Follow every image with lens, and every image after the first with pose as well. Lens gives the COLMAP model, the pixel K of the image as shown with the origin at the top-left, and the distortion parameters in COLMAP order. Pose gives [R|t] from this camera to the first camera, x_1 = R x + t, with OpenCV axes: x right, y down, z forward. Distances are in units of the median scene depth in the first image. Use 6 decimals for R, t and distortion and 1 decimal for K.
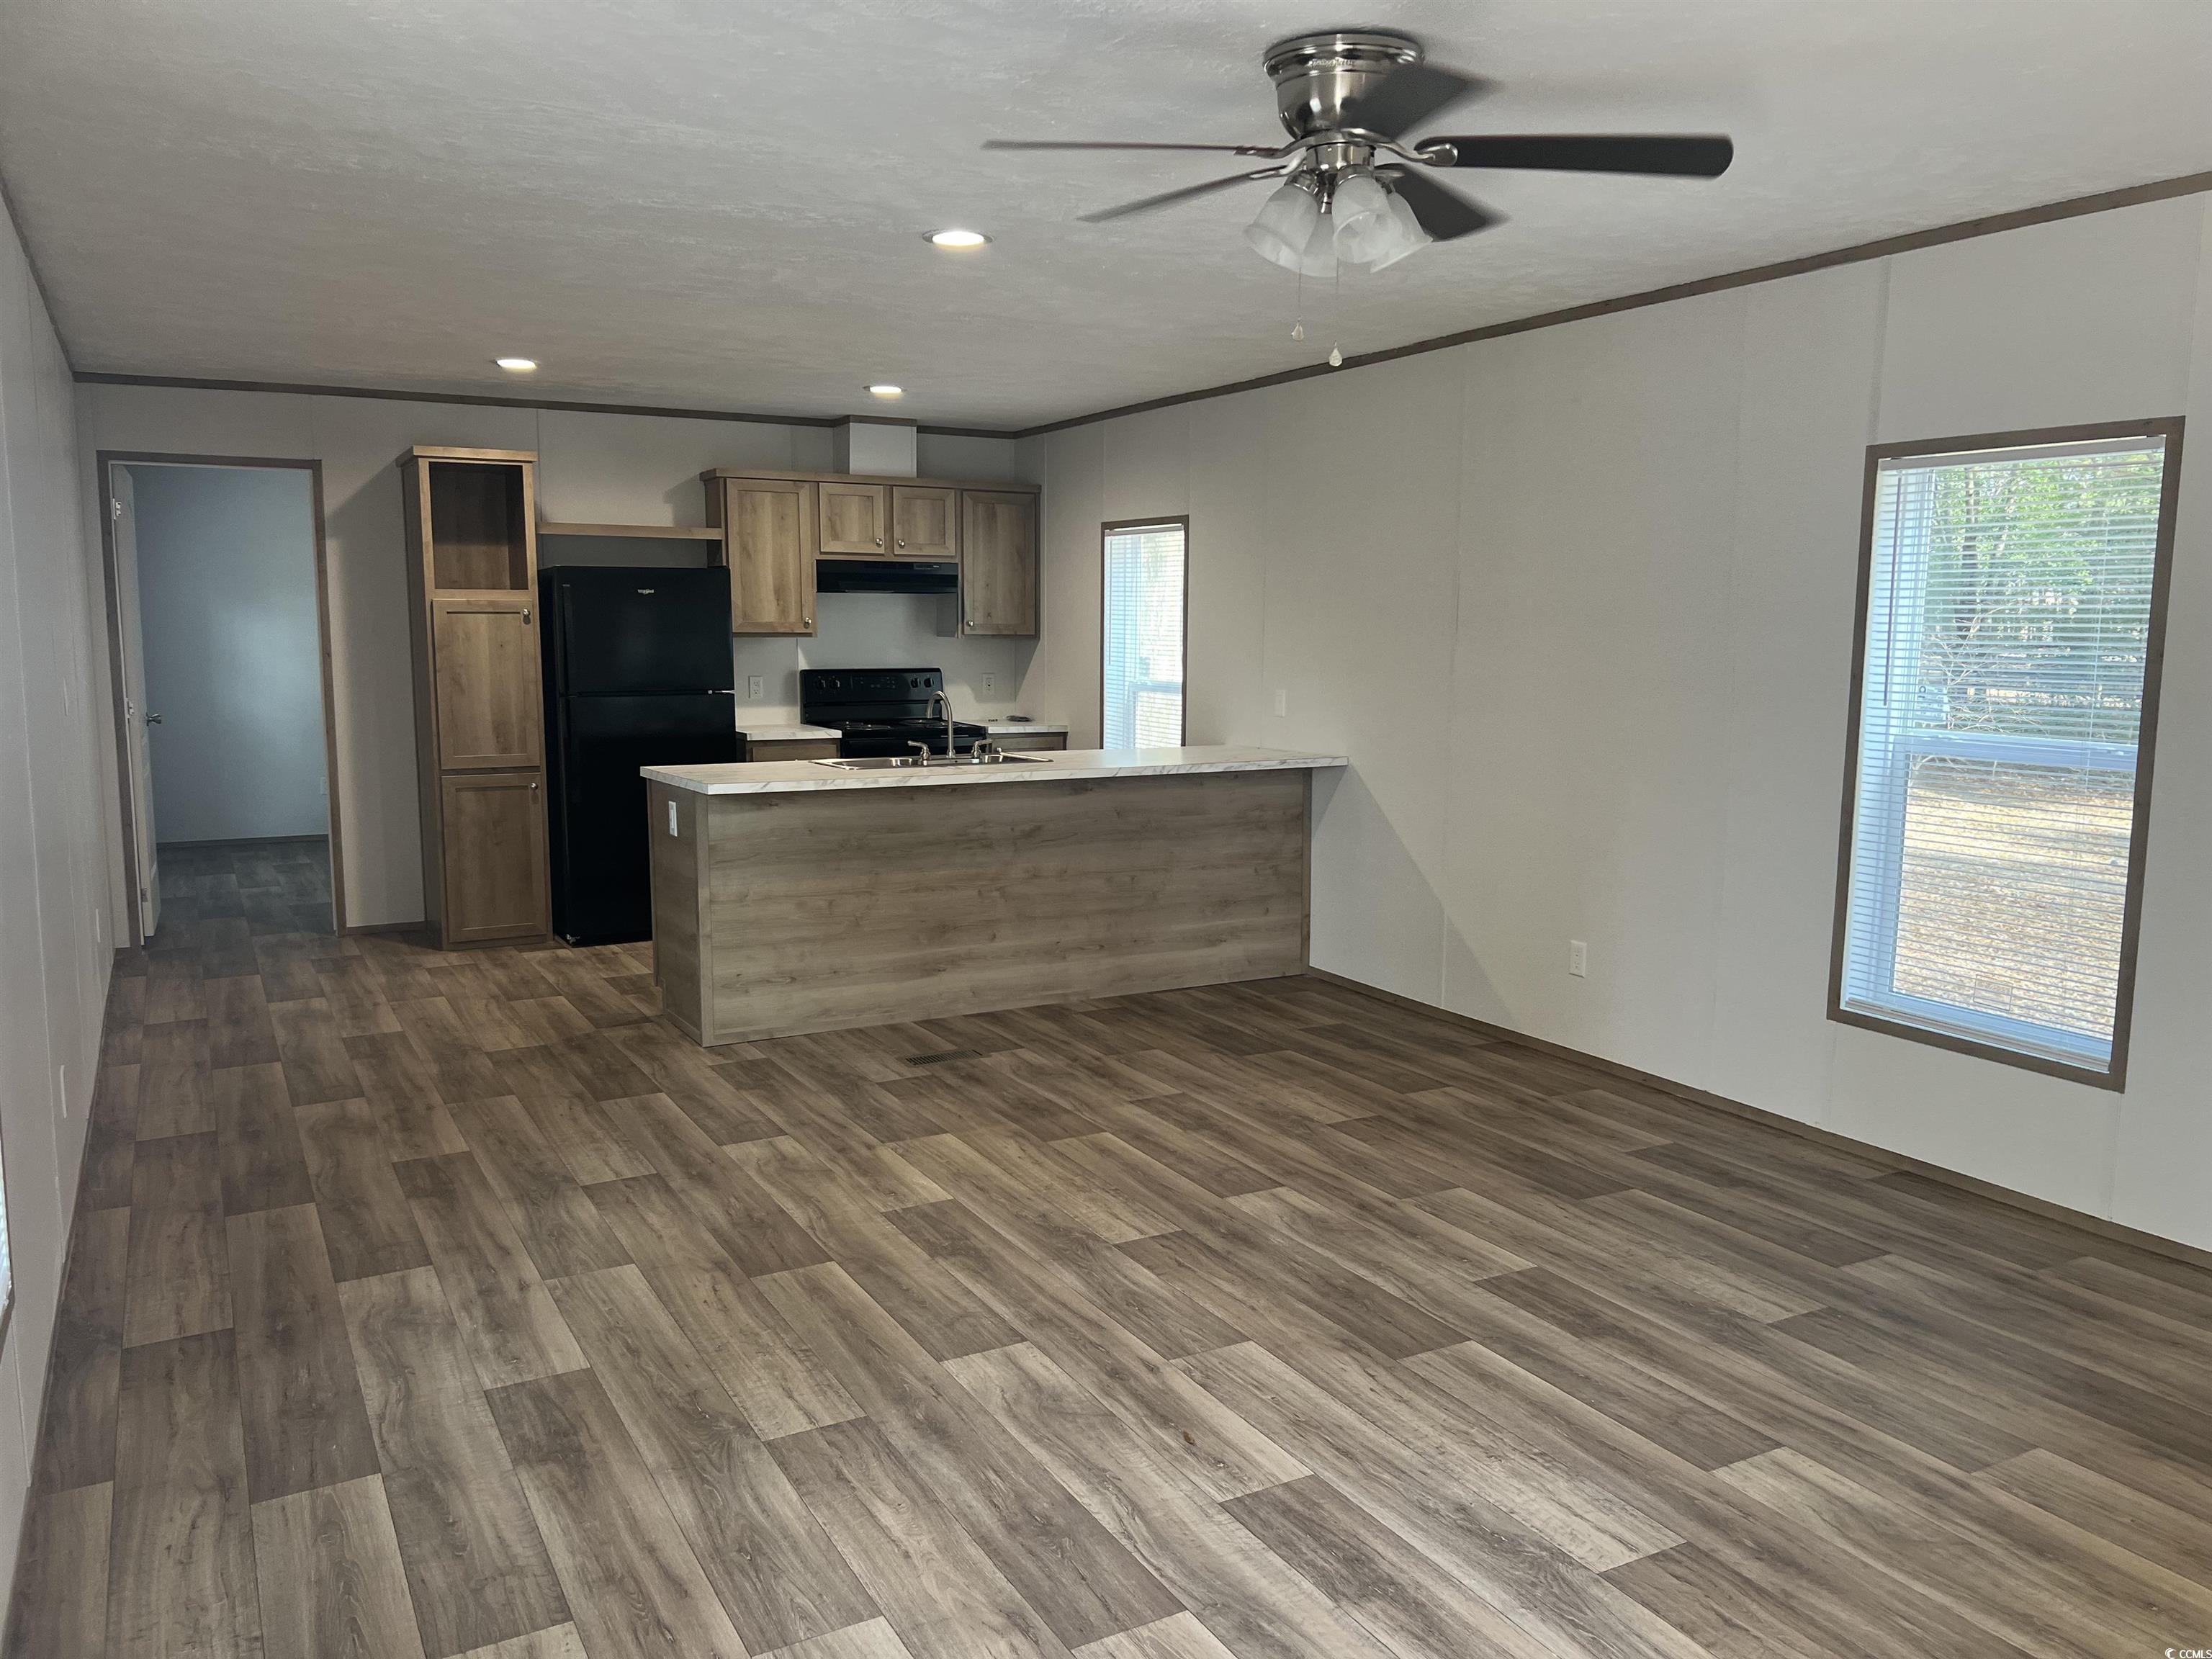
lens RADIAL K [[1691.8, 0, 1106.0], [0, 1691.8, 829.5], [0, 0, 1]] dist [0.049792, -0.001810]
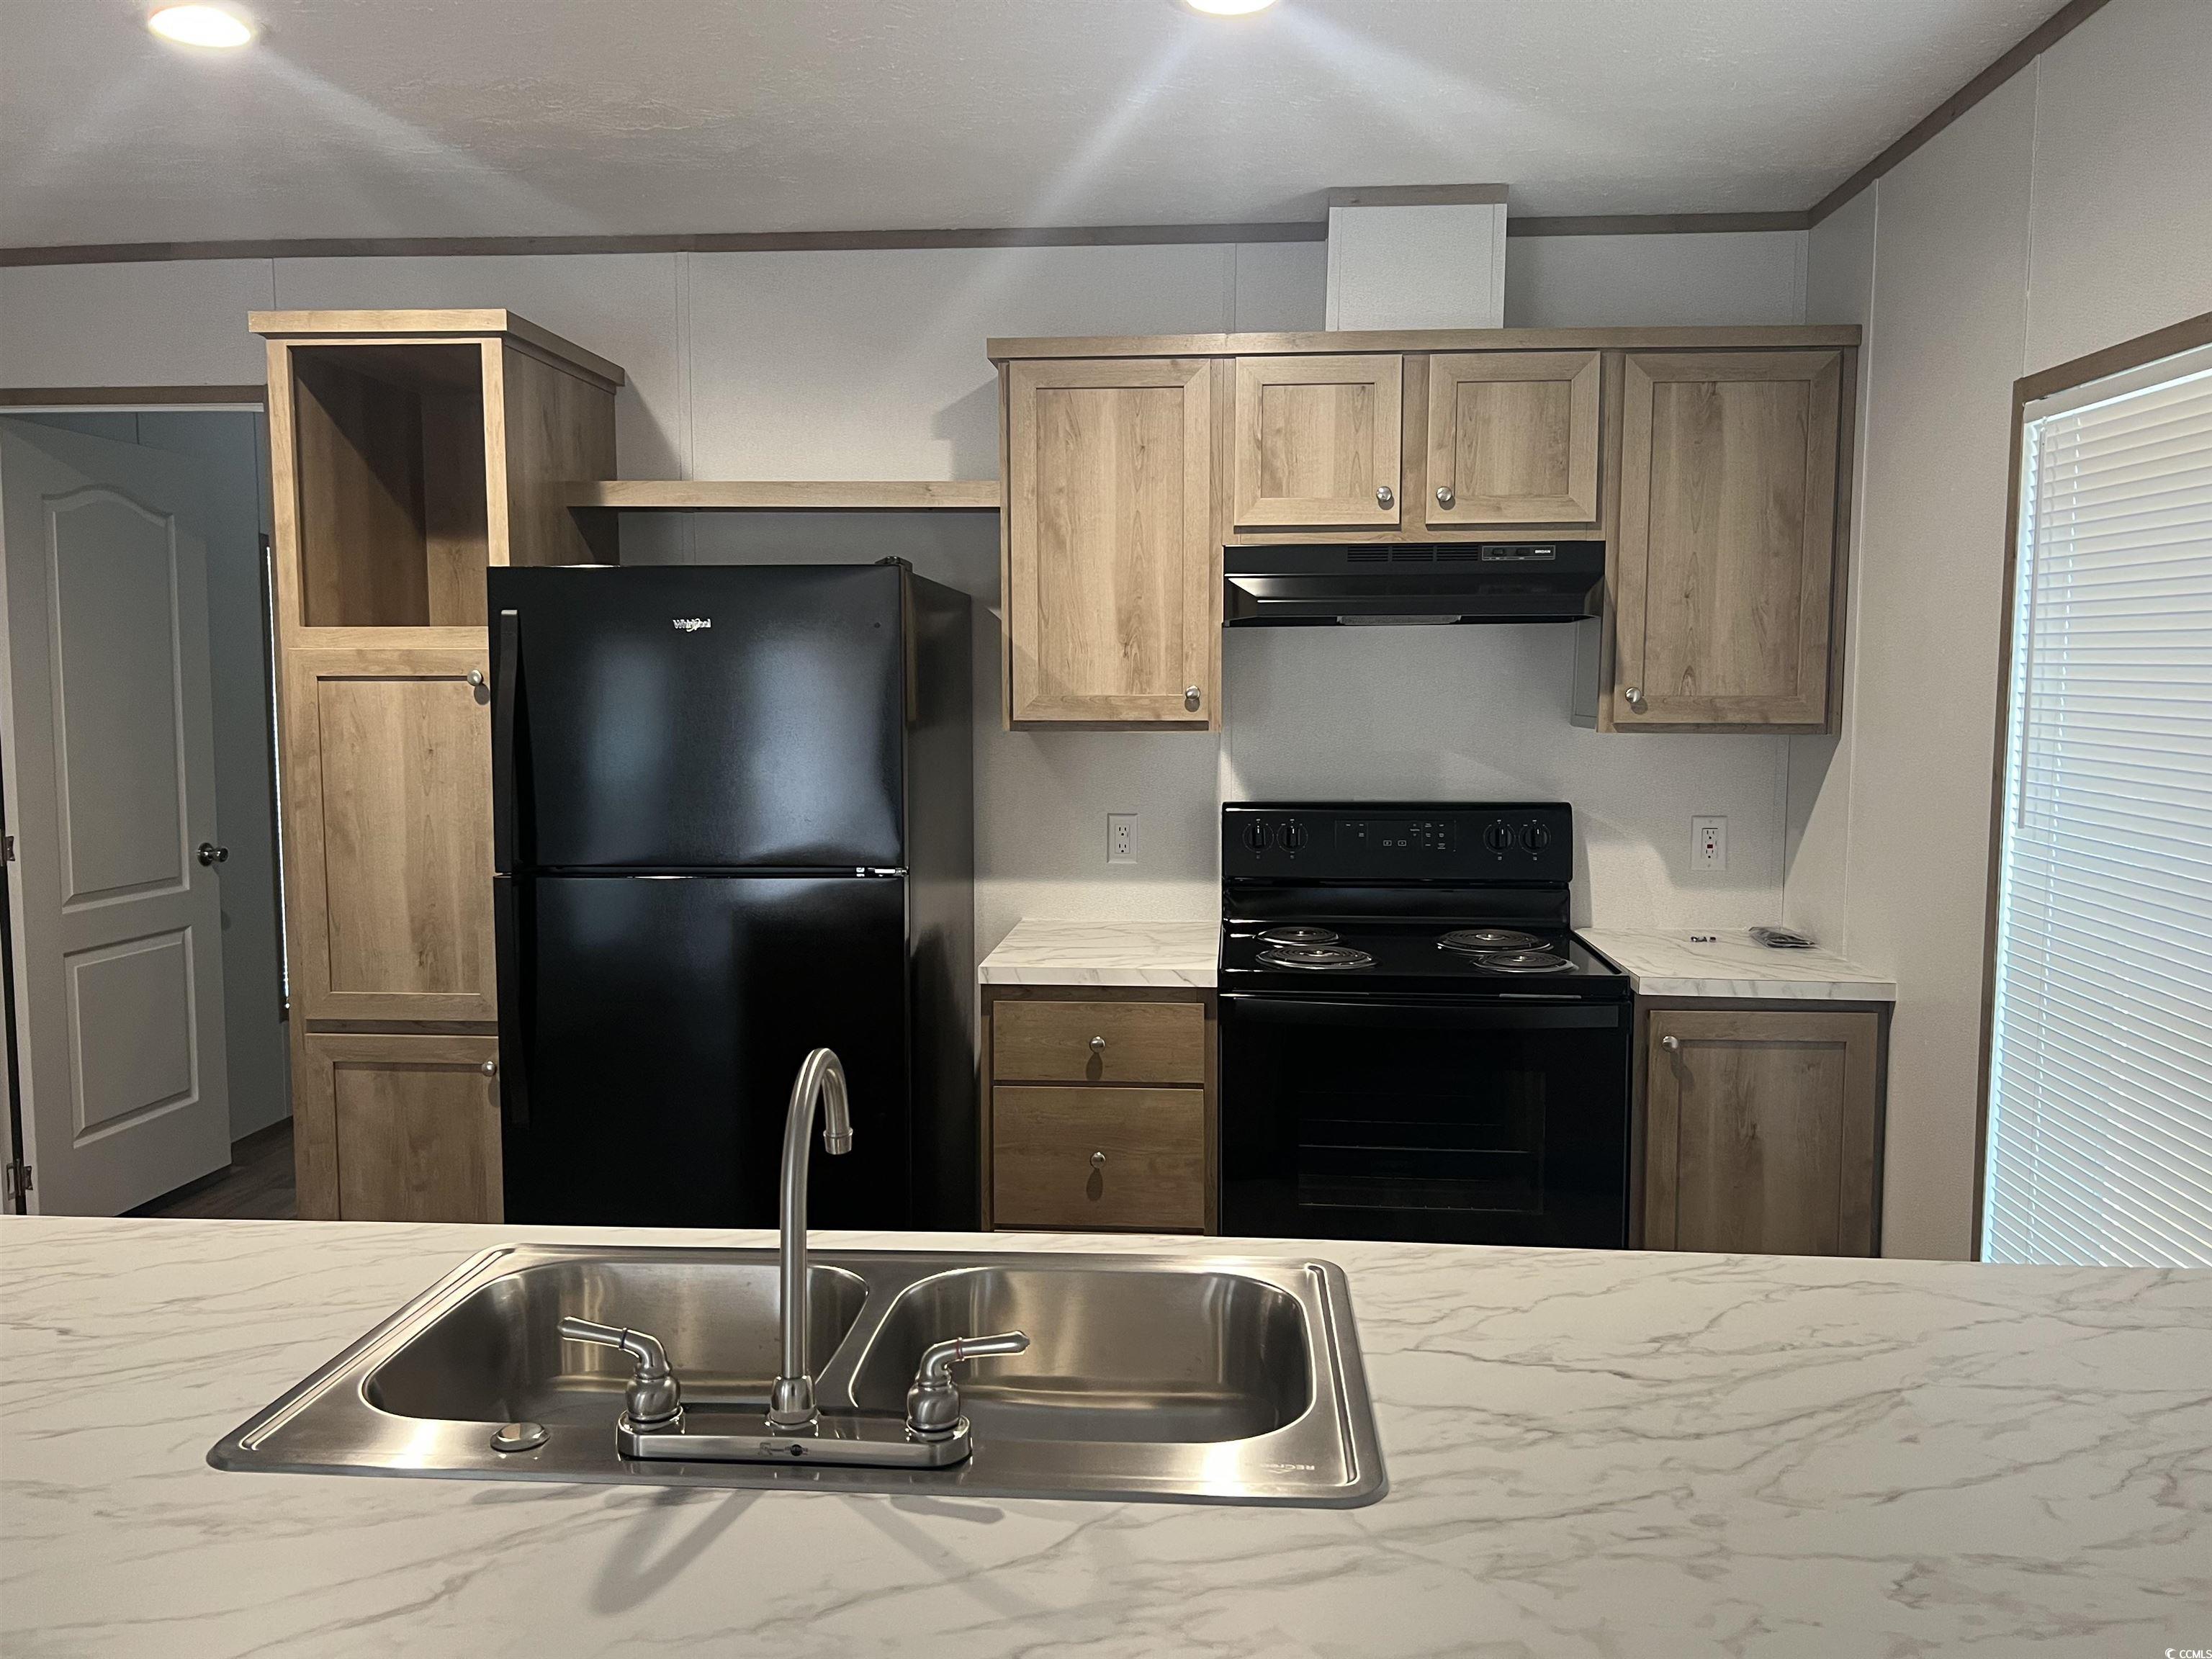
lens RADIAL K [[1691.8, 0, 1106.0], [0, 1691.8, 829.5], [0, 0, 1]] dist [0.049792, -0.001810]
pose [[0.842215, 0.040898, -0.537588, 0.031529], [-0.061656, 0.997883, -0.020678, -0.079988], [0.535604, 0.050560, 0.842954, 0.645239]]
